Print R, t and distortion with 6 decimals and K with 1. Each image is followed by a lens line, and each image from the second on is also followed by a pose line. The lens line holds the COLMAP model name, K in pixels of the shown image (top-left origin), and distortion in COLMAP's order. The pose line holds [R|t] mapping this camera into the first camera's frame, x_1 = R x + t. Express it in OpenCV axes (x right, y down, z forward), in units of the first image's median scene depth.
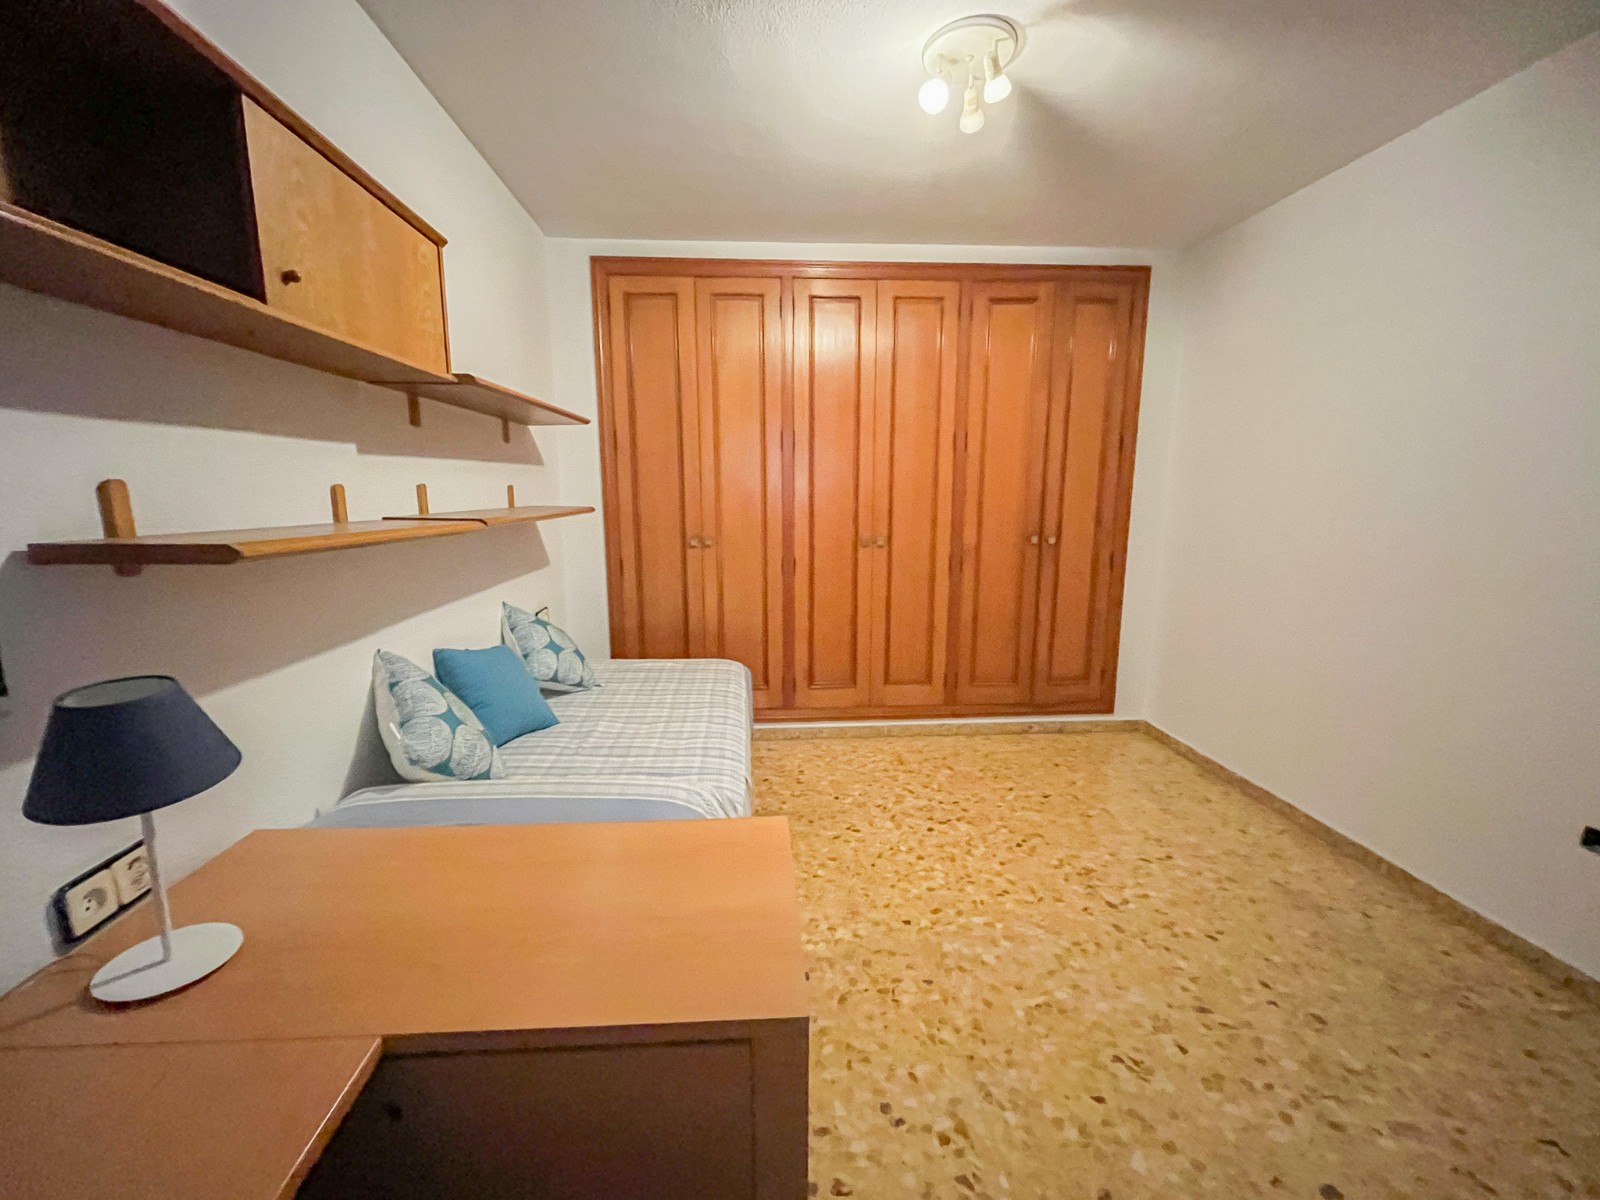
lens RADIAL K [[658.7, 0, 785.4], [0, 658.7, 605.0], [0, 0, 1]] dist [-0.001128, 0.000419]
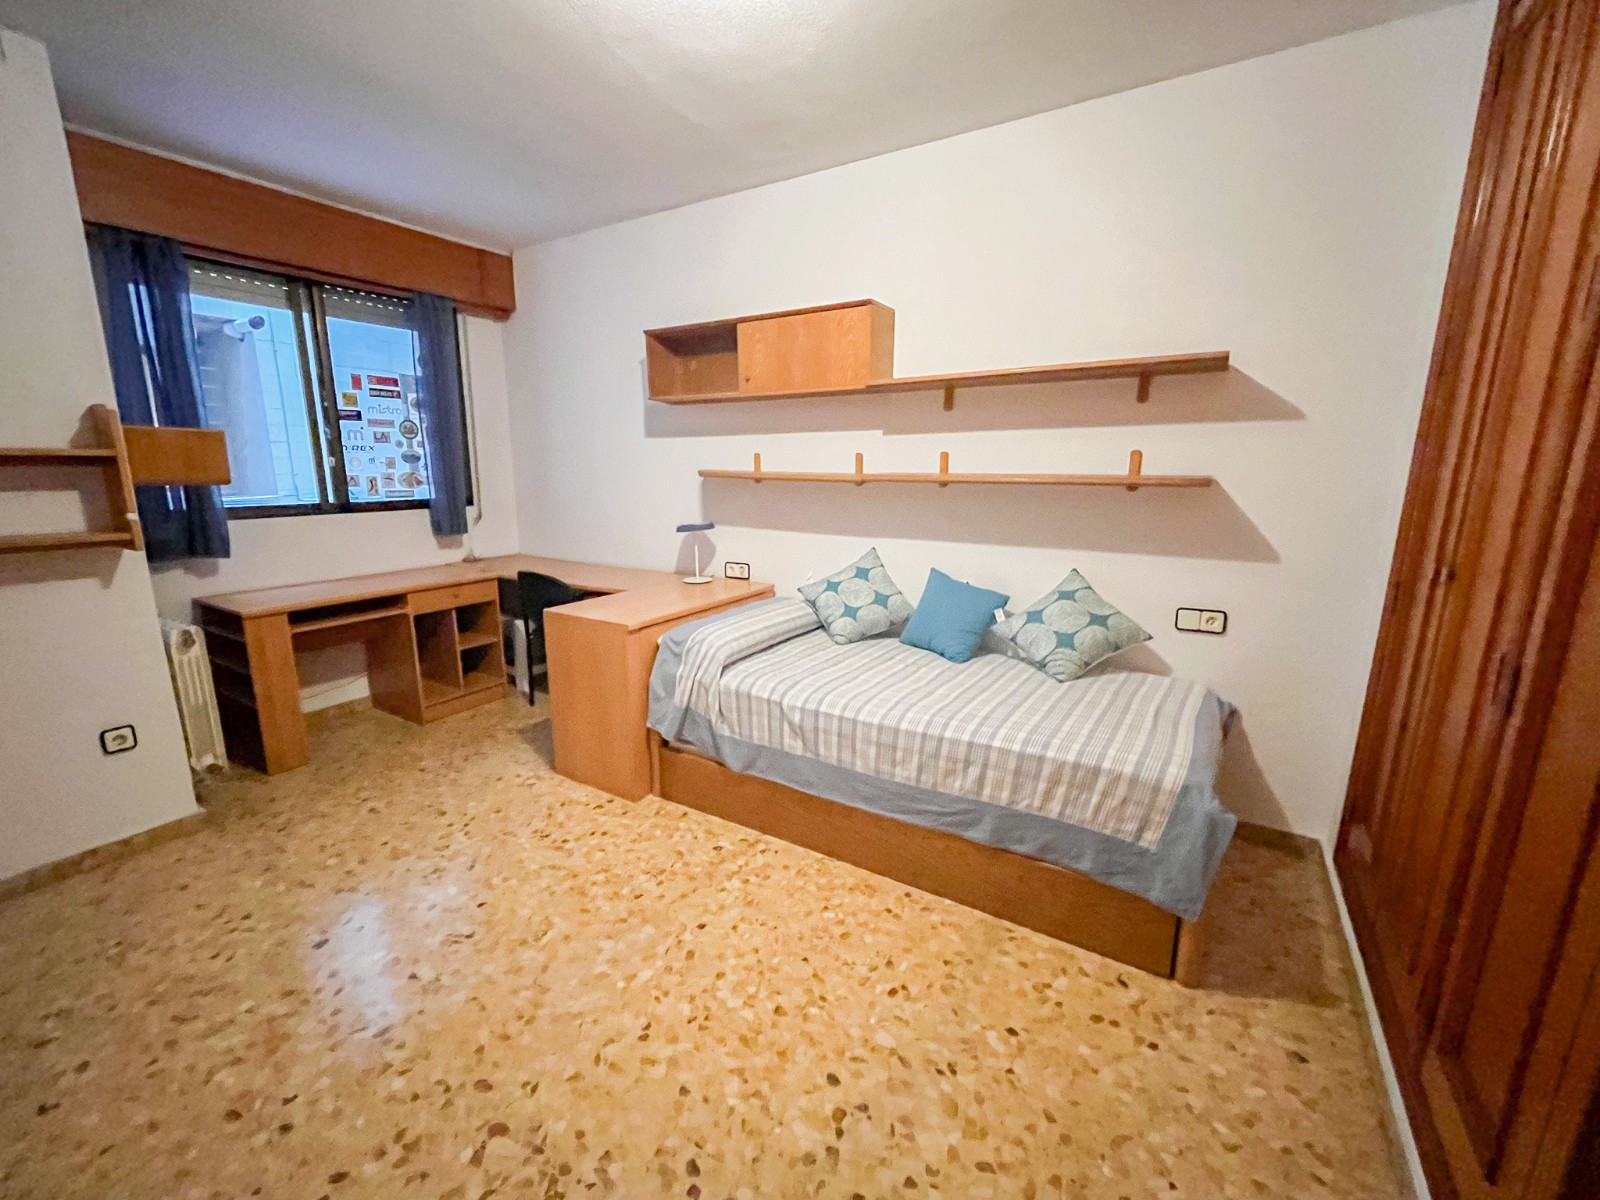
lens RADIAL K [[658.7, 0, 785.4], [0, 658.7, 605.0], [0, 0, 1]] dist [-0.001128, 0.000419]
pose [[-0.581873, 0.171669, -0.794955, 0.745573], [-0.142337, 0.940886, 0.307367, -0.232783], [0.800727, 0.292000, -0.523041, 1.395235]]
